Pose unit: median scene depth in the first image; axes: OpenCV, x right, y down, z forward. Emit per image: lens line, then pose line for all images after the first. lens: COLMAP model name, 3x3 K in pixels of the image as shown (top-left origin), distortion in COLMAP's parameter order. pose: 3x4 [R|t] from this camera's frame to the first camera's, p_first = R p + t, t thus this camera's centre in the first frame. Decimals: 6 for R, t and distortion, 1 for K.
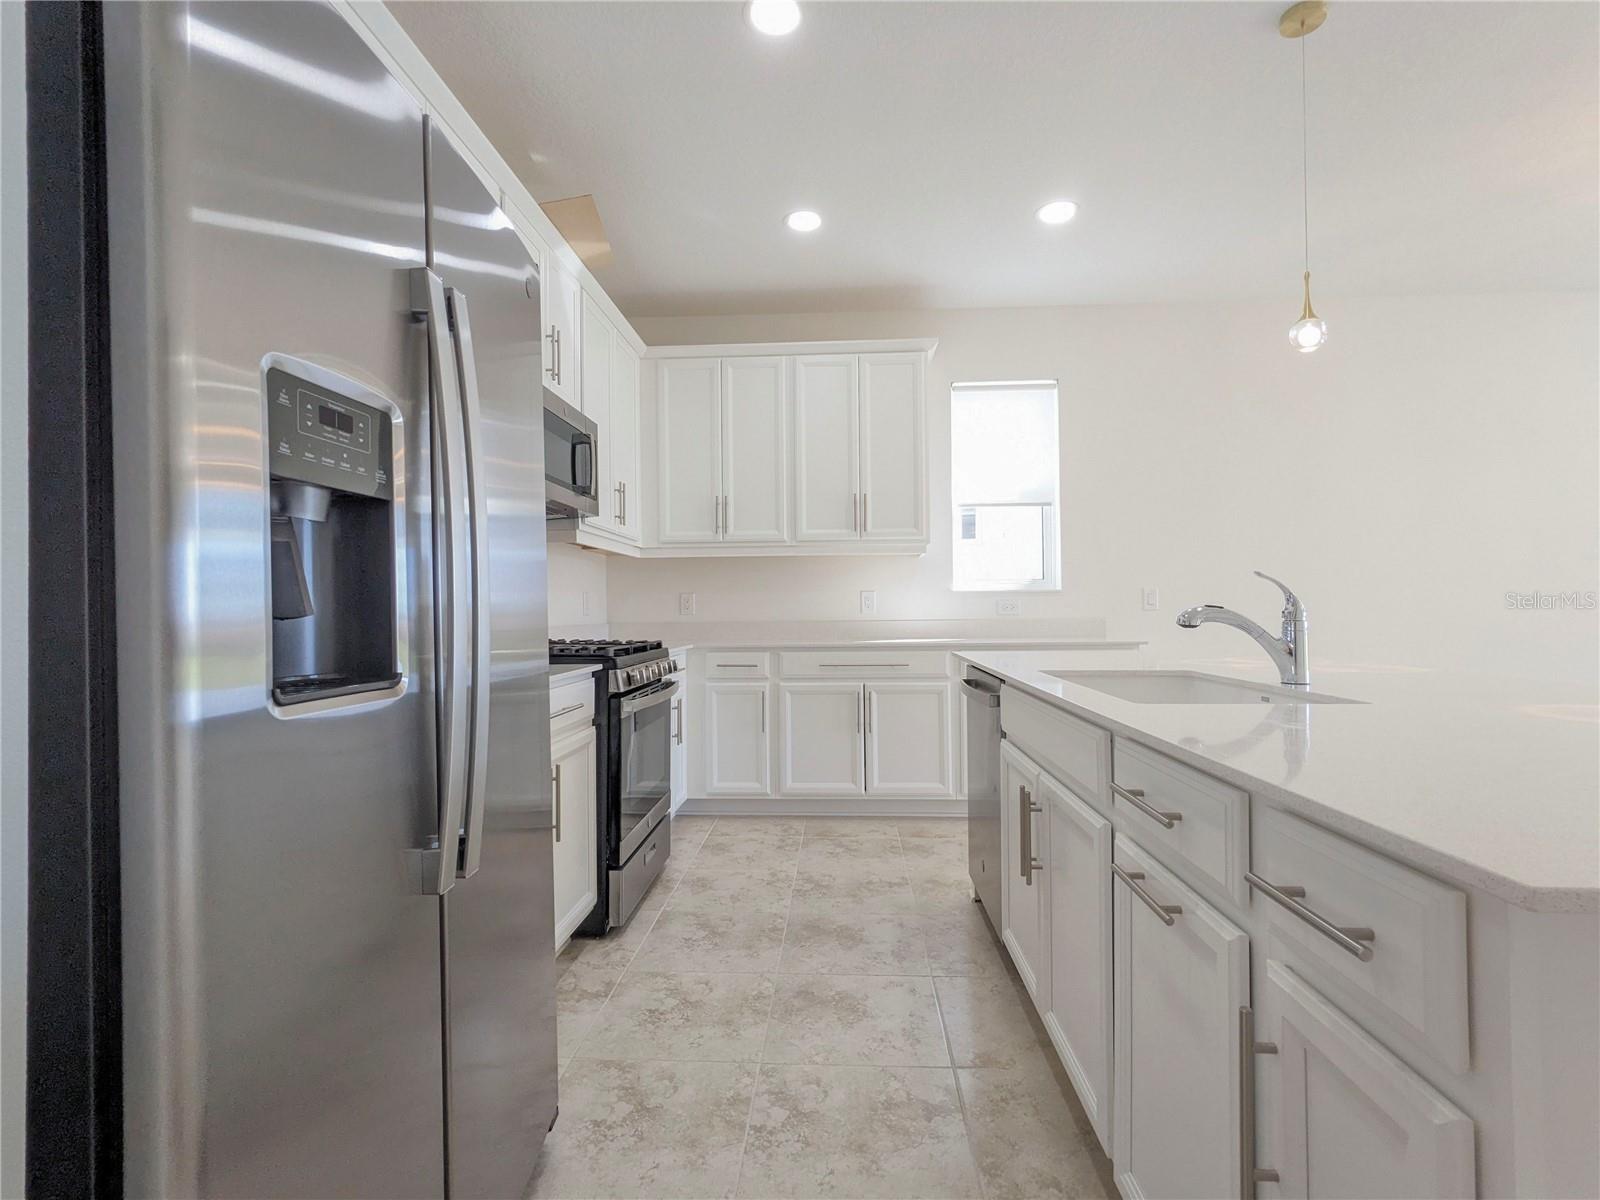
lens RADIAL K [[775.7, 0, 801.1], [0, 775.7, 603.1], [0, 0, 1]] dist [0.002053, 0.002544]
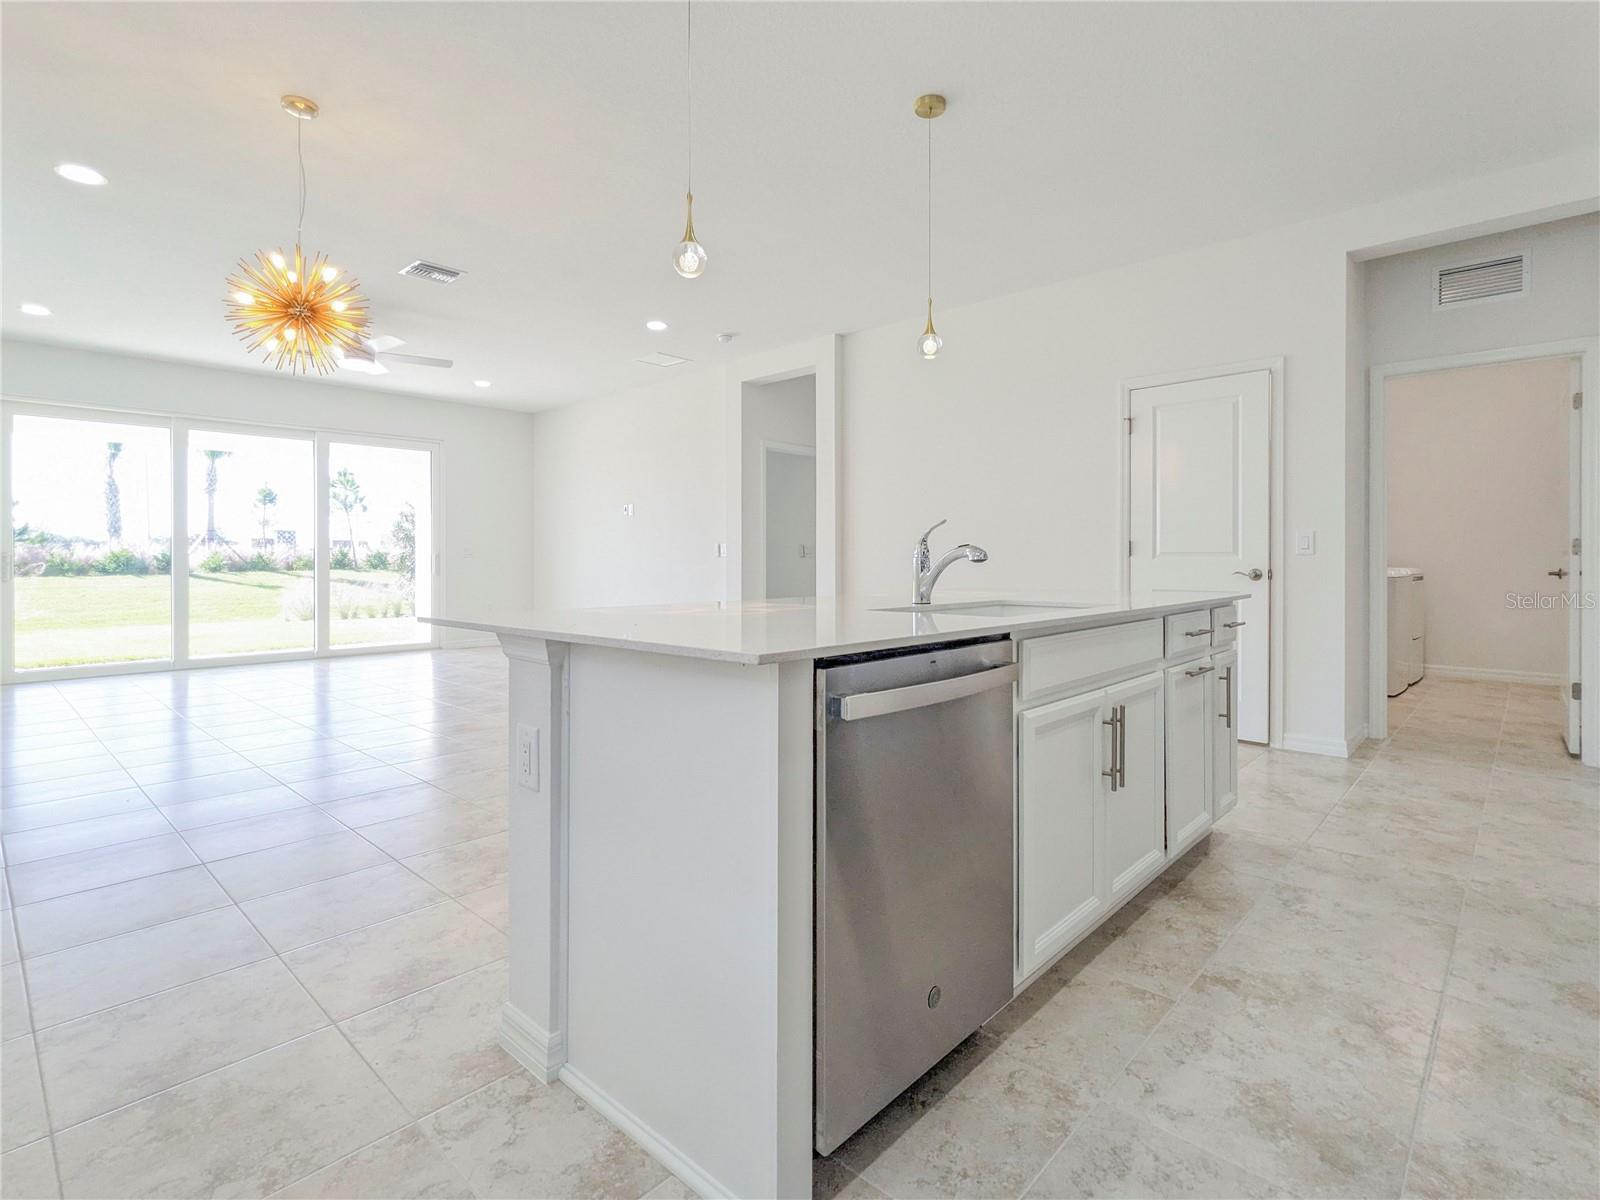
lens RADIAL K [[775.7, 0, 832.6], [0, 775.7, 563.2], [0, 0, 1]] dist [0.002053, 0.002544]
pose [[-0.778125, 0.009003, 0.628045, -0.055363], [0.006029, 0.999958, -0.006864, 0.024681], [-0.628080, -0.001555, -0.778147, 1.270615]]
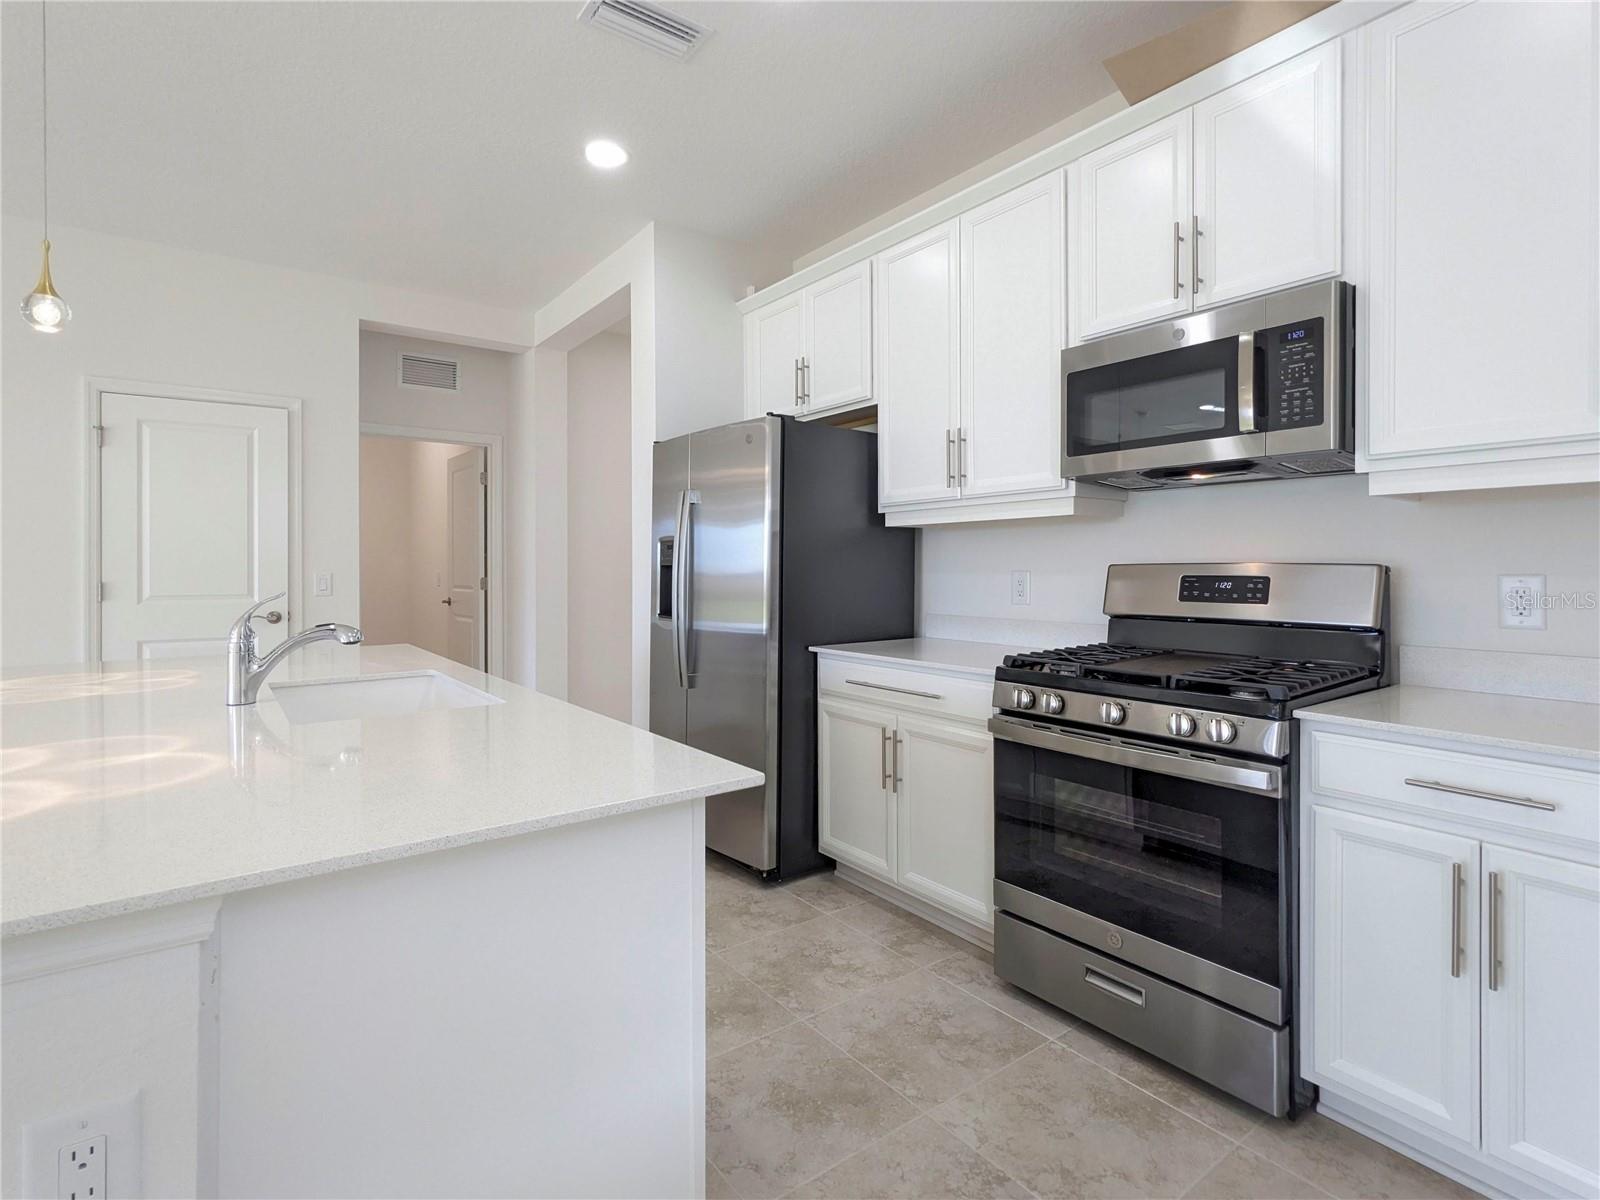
lens RADIAL K [[775.7, 0, 775.2], [0, 775.7, 559.1], [0, 0, 1]] dist [0.002053, 0.002544]
pose [[-0.774336, 0.008376, -0.632720, 0.436350], [0.016322, 0.999844, -0.006740, -0.041511], [0.632565, -0.015546, -0.774351, 1.312660]]
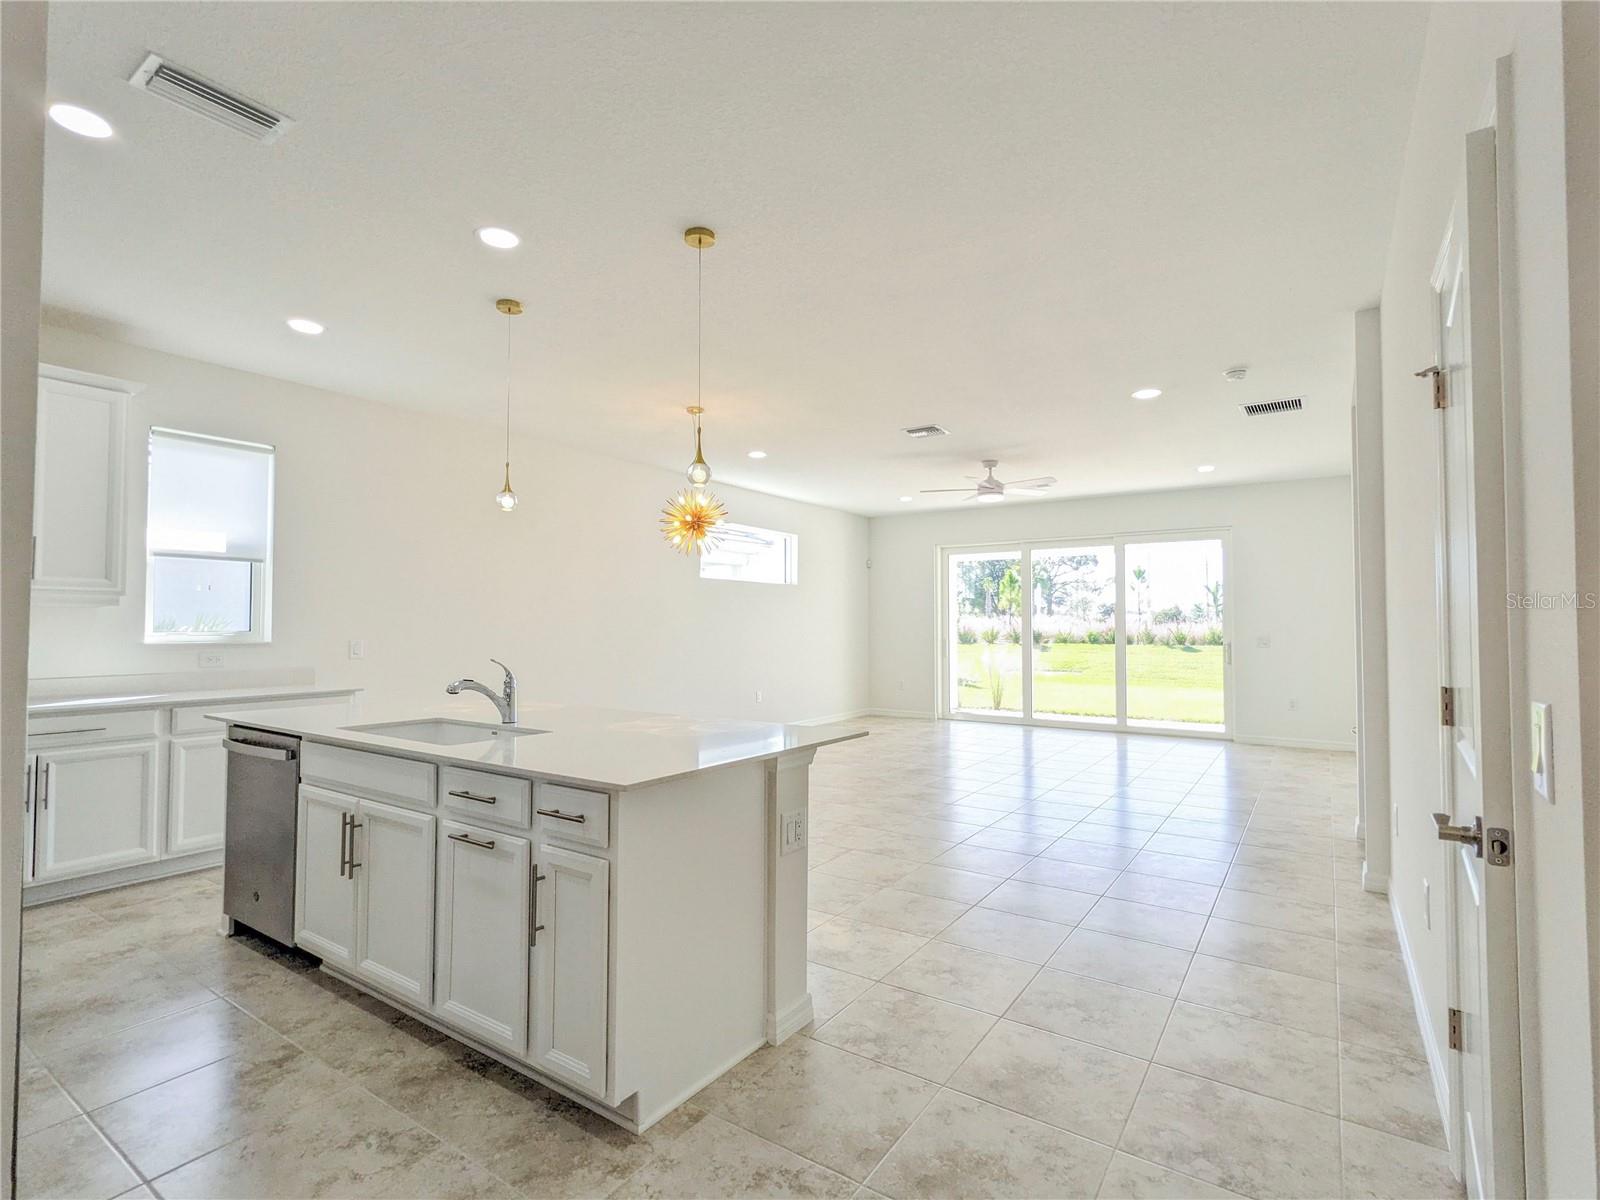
lens RADIAL K [[775.7, 0, 811.3], [0, 775.7, 608.1], [0, 0, 1]] dist [0.002053, 0.002544]
pose [[0.510244, 0.031840, 0.859440, -0.314511], [-0.014584, 0.999491, -0.028370, -0.067777], [-0.859906, 0.001942, 0.510449, -0.286071]]
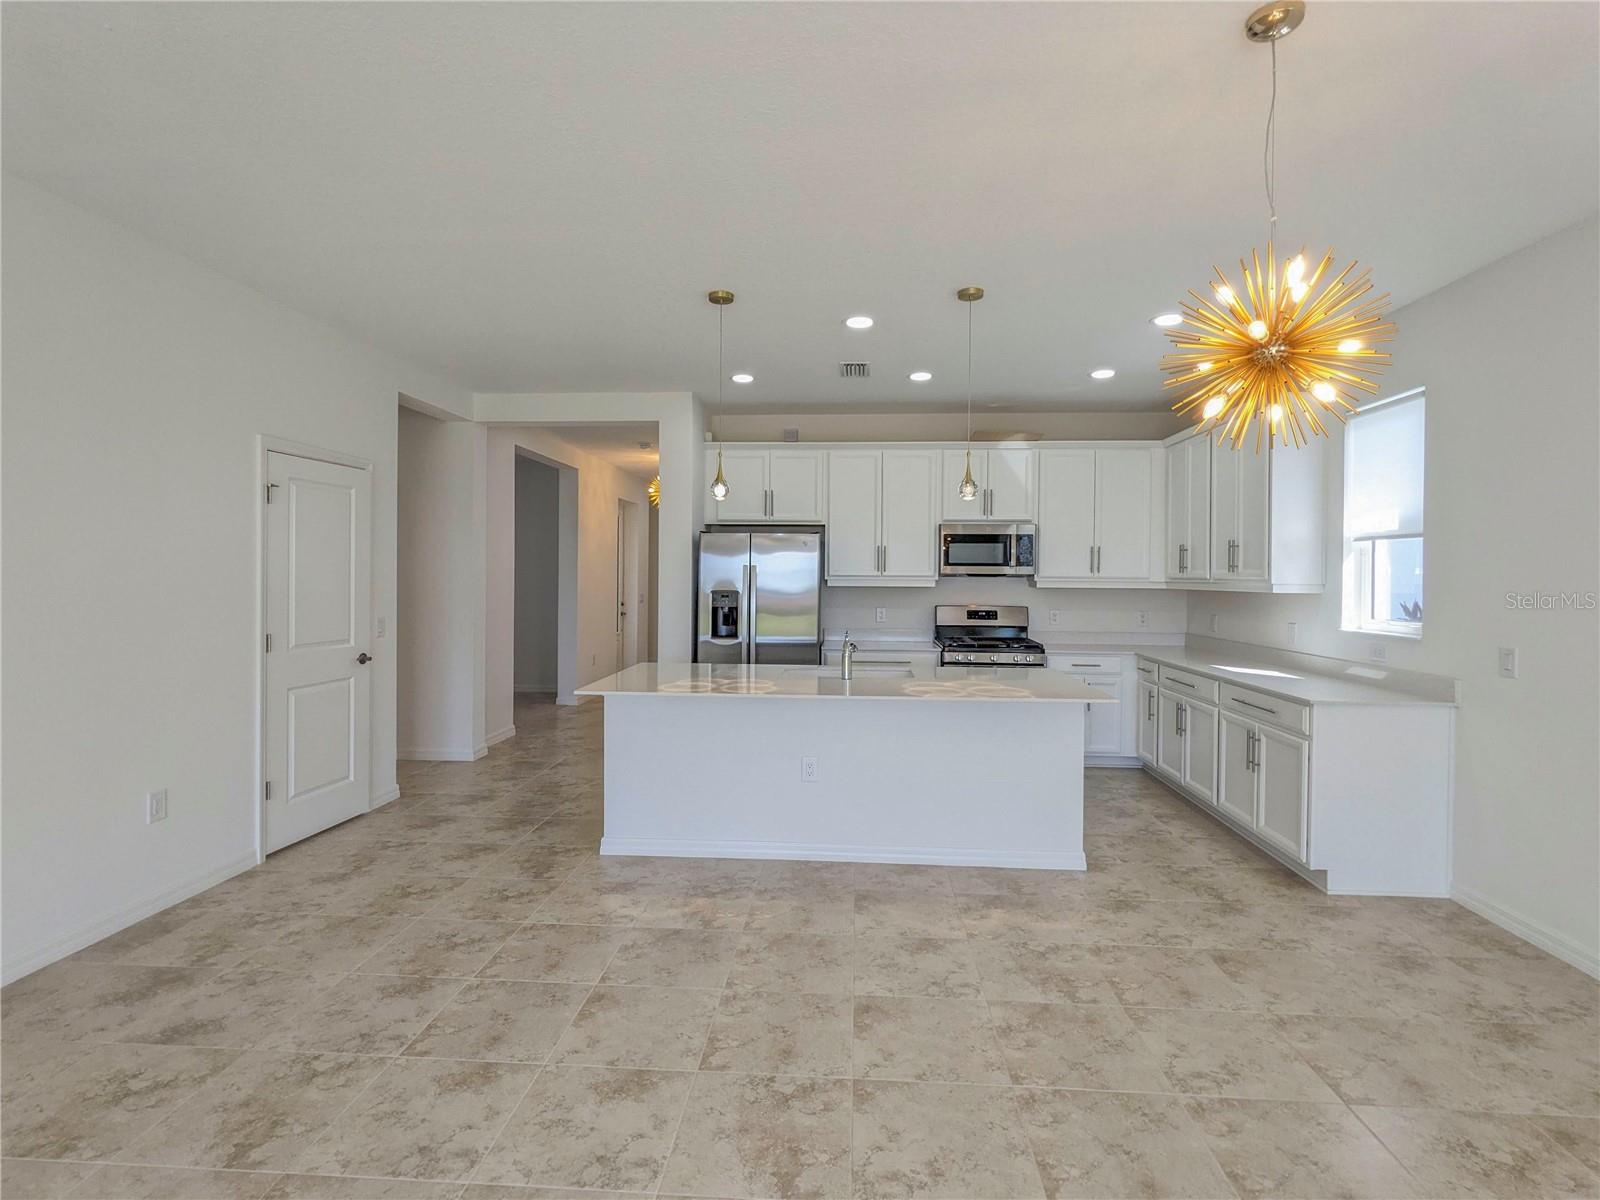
lens RADIAL K [[775.7, 0, 795.4], [0, 775.7, 567.0], [0, 0, 1]] dist [0.002053, 0.002544]
pose [[-0.024088, -0.003066, -0.999705, 1.803599], [0.003780, 0.999988, -0.003158, -0.139800], [0.999703, -0.003855, -0.024076, 0.531356]]
